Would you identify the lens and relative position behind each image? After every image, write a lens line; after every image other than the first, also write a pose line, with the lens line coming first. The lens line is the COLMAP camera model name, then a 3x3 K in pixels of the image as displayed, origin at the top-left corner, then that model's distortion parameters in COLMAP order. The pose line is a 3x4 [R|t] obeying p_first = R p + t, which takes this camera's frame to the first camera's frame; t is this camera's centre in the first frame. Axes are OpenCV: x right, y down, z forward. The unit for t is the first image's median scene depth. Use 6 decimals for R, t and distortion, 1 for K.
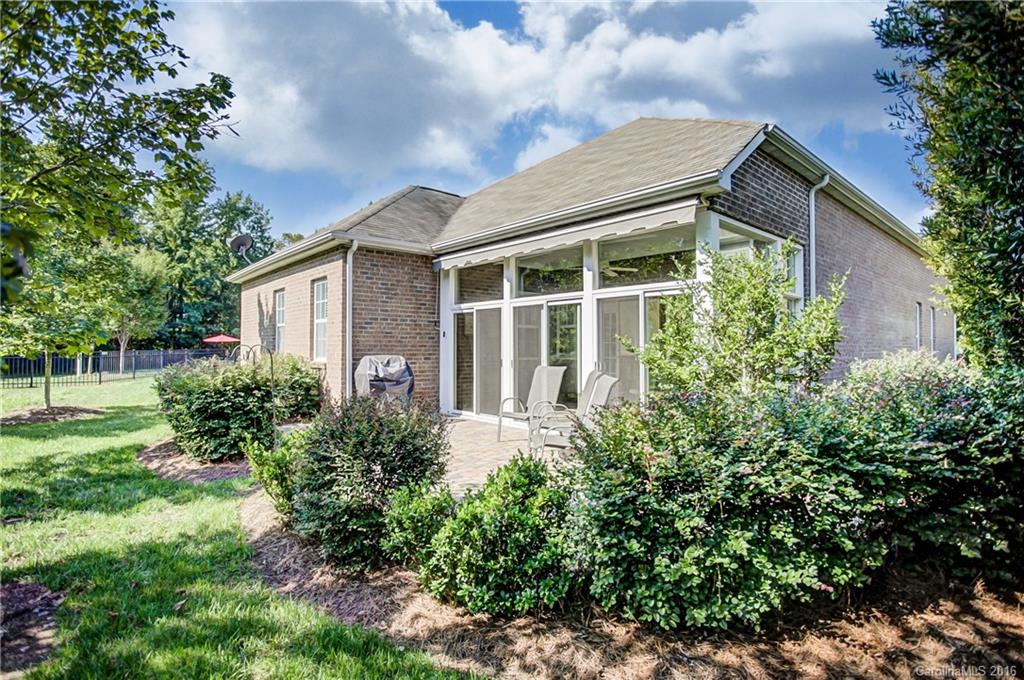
lens RADIAL K [[516.5, 0, 512.0], [0, 516.5, 340.0], [0, 0, 1]] dist [-0.001179, -0.000105]
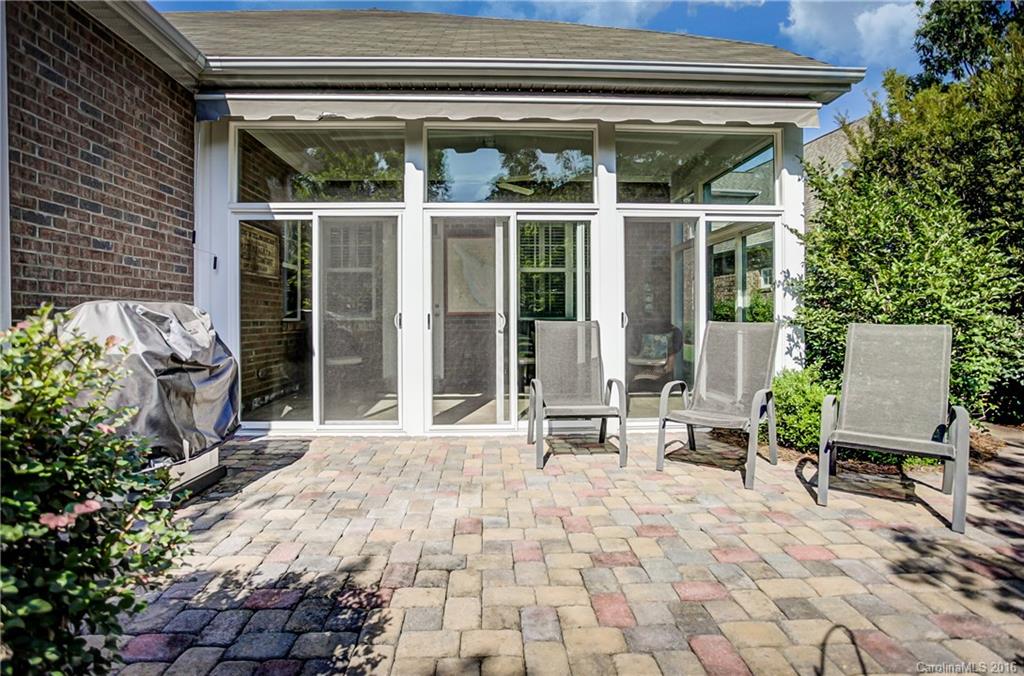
lens RADIAL K [[502.3, 0, 508.1], [0, 502.3, 315.0], [0, 0, 1]] dist [-0.001876, 0.000025]
pose [[0.648639, -0.000683, 0.761096, -0.339892], [-0.008579, 0.999930, 0.008209, 0.033221], [-0.761048, -0.011854, 0.648587, 0.565835]]
